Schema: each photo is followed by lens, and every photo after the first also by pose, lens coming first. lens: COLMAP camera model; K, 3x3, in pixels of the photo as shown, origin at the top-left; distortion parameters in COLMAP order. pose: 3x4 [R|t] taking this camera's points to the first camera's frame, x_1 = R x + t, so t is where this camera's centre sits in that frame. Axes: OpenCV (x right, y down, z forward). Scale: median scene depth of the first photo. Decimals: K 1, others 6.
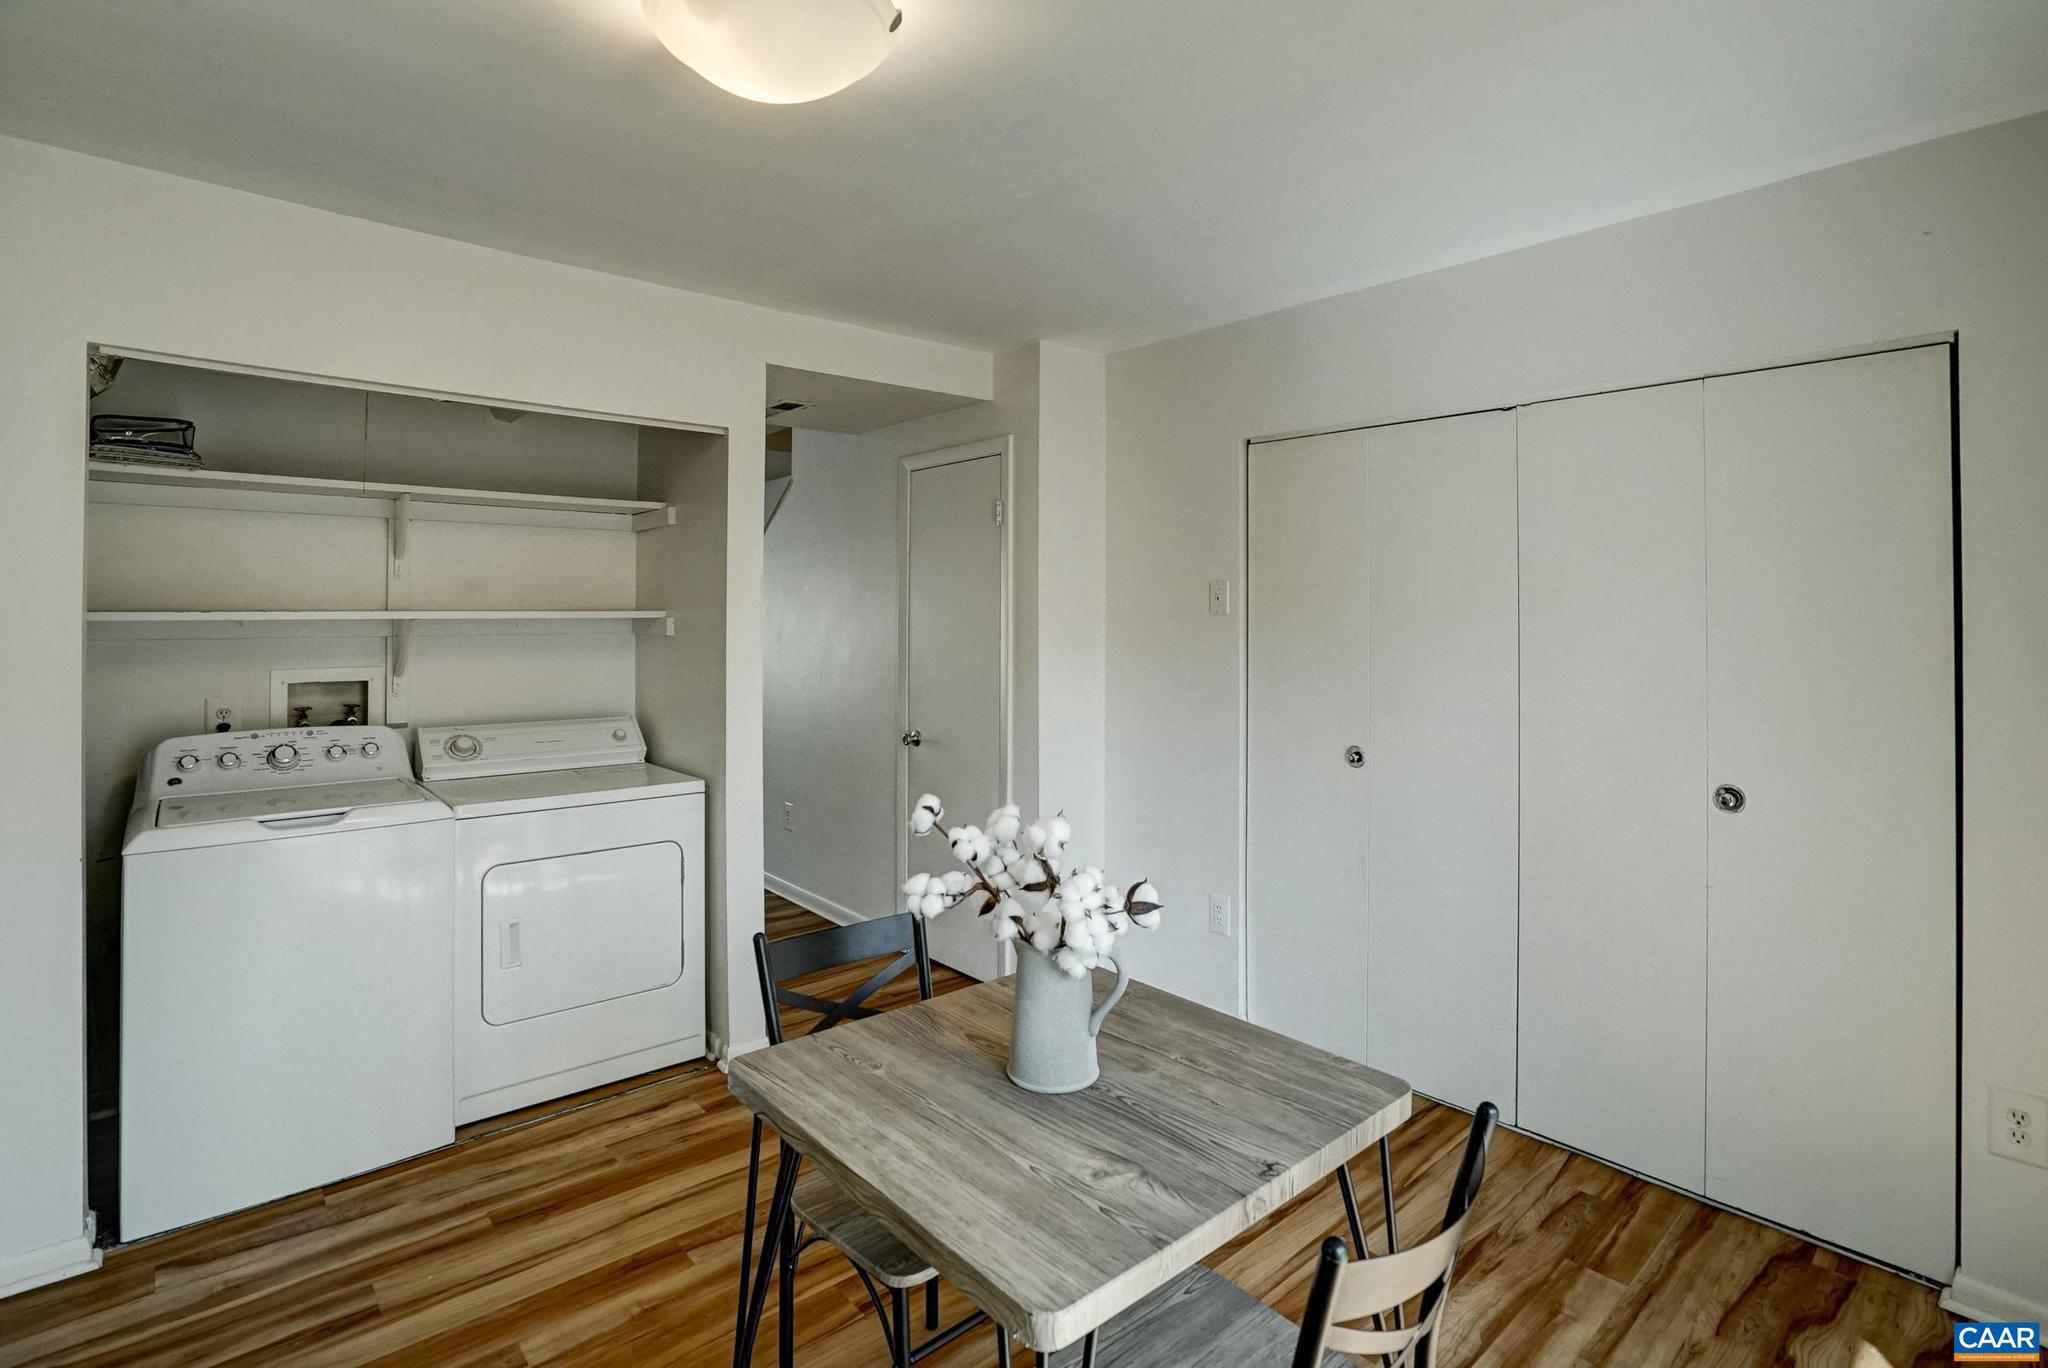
lens RADIAL K [[978.7, 0, 964.6], [0, 978.7, 602.7], [0, 0, 1]] dist [-0.035485, -0.000031]
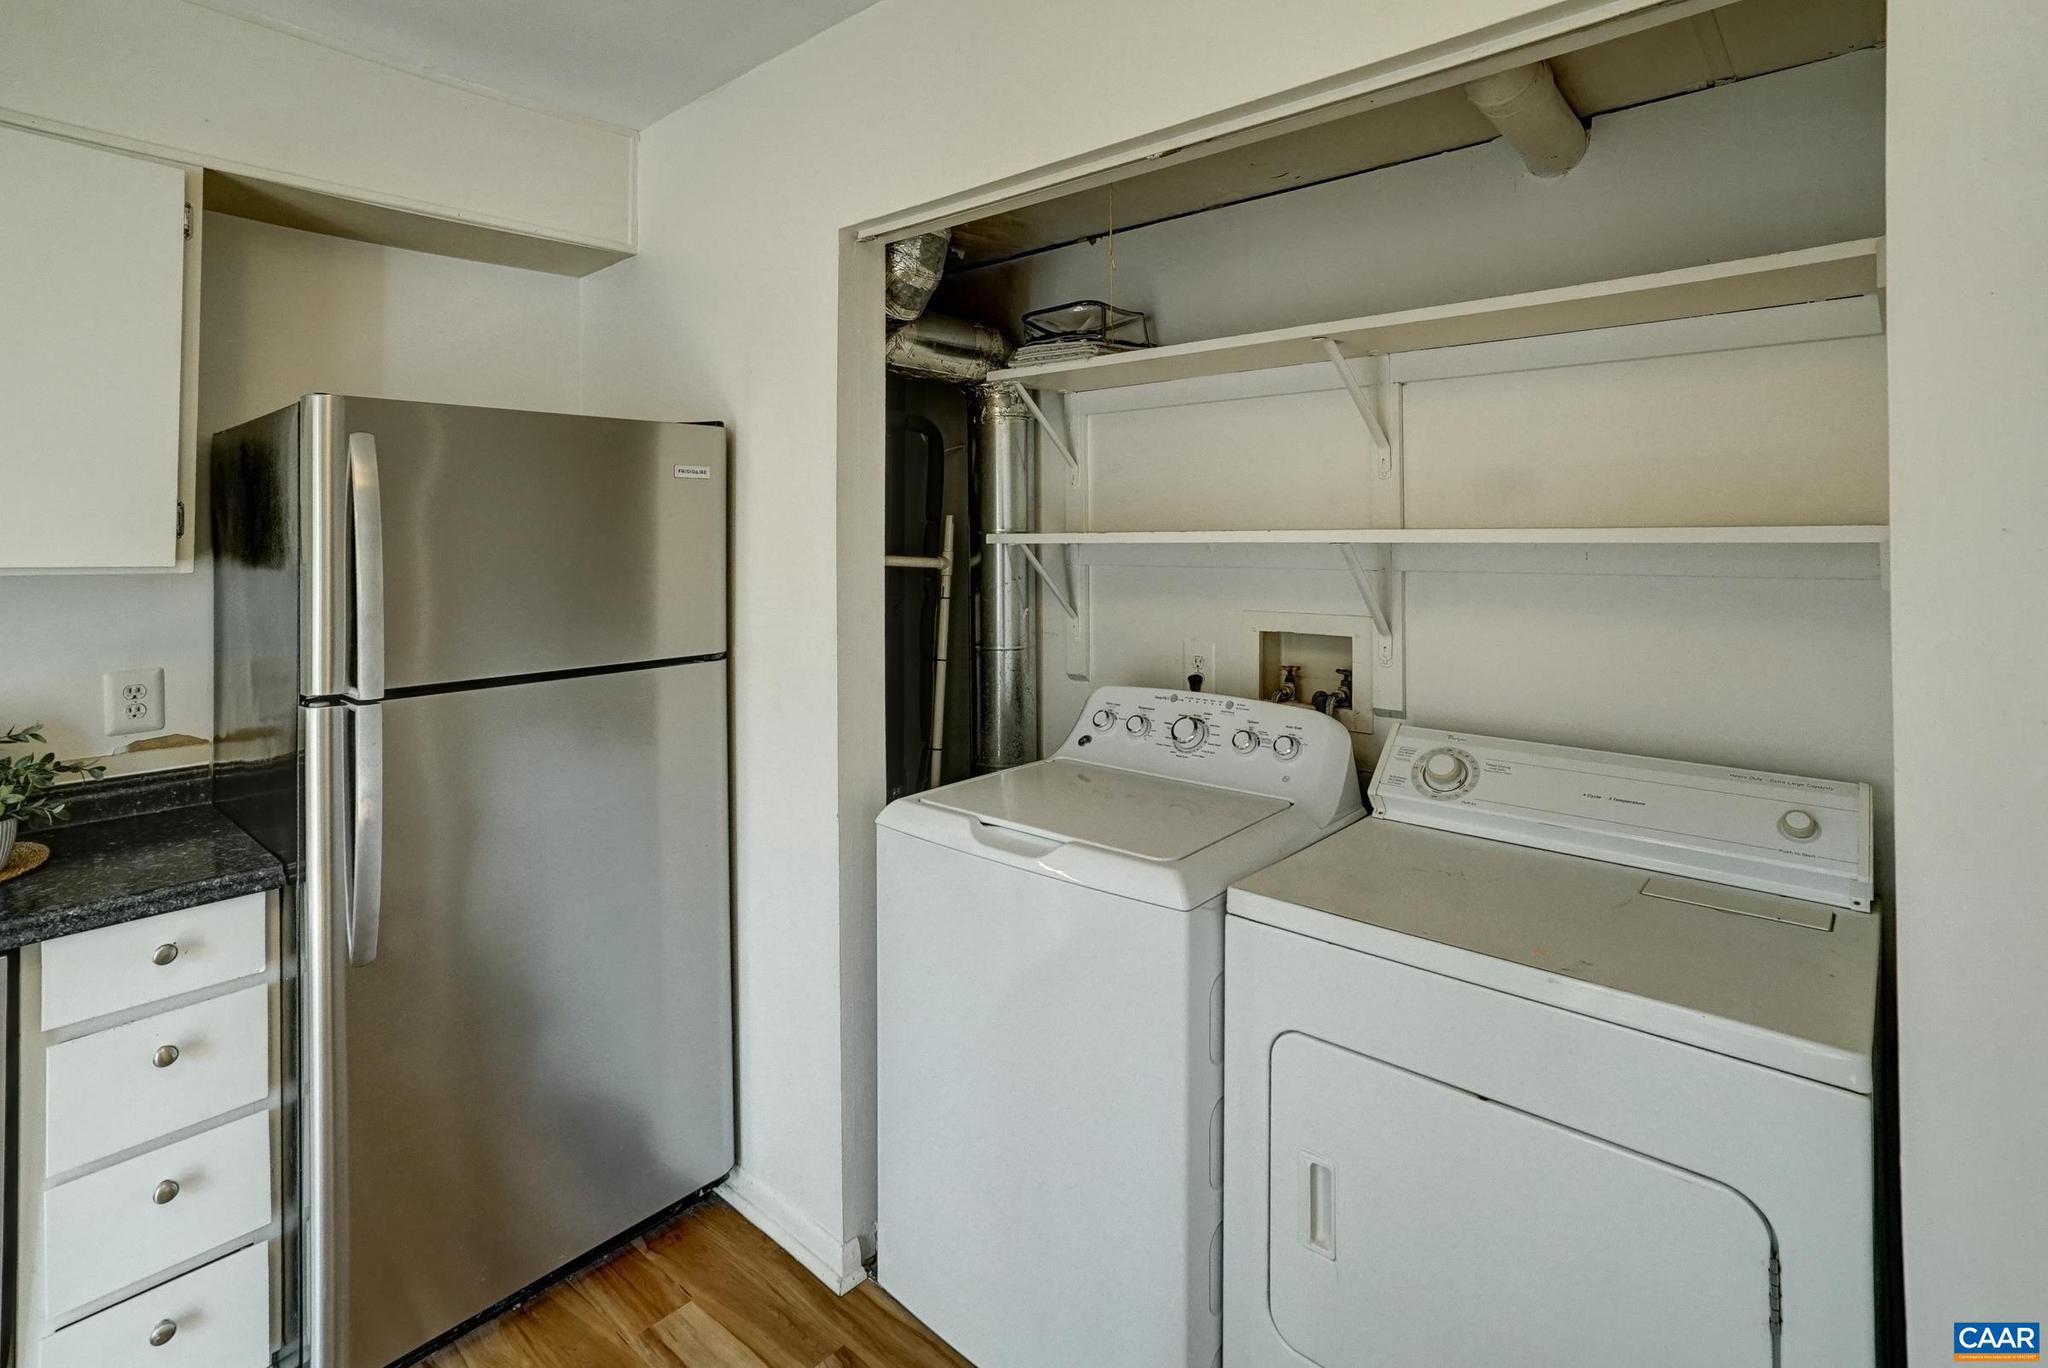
lens RADIAL K [[991.0, 0, 947.8], [0, 991.0, 528.4], [0, 0, 1]] dist [-0.029643, 0.012791]
pose [[0.143400, -0.009394, -0.989620, 0.001624], [0.015585, 0.999852, -0.007233, 0.008545], [0.989542, -0.014386, 0.143525, 0.648627]]
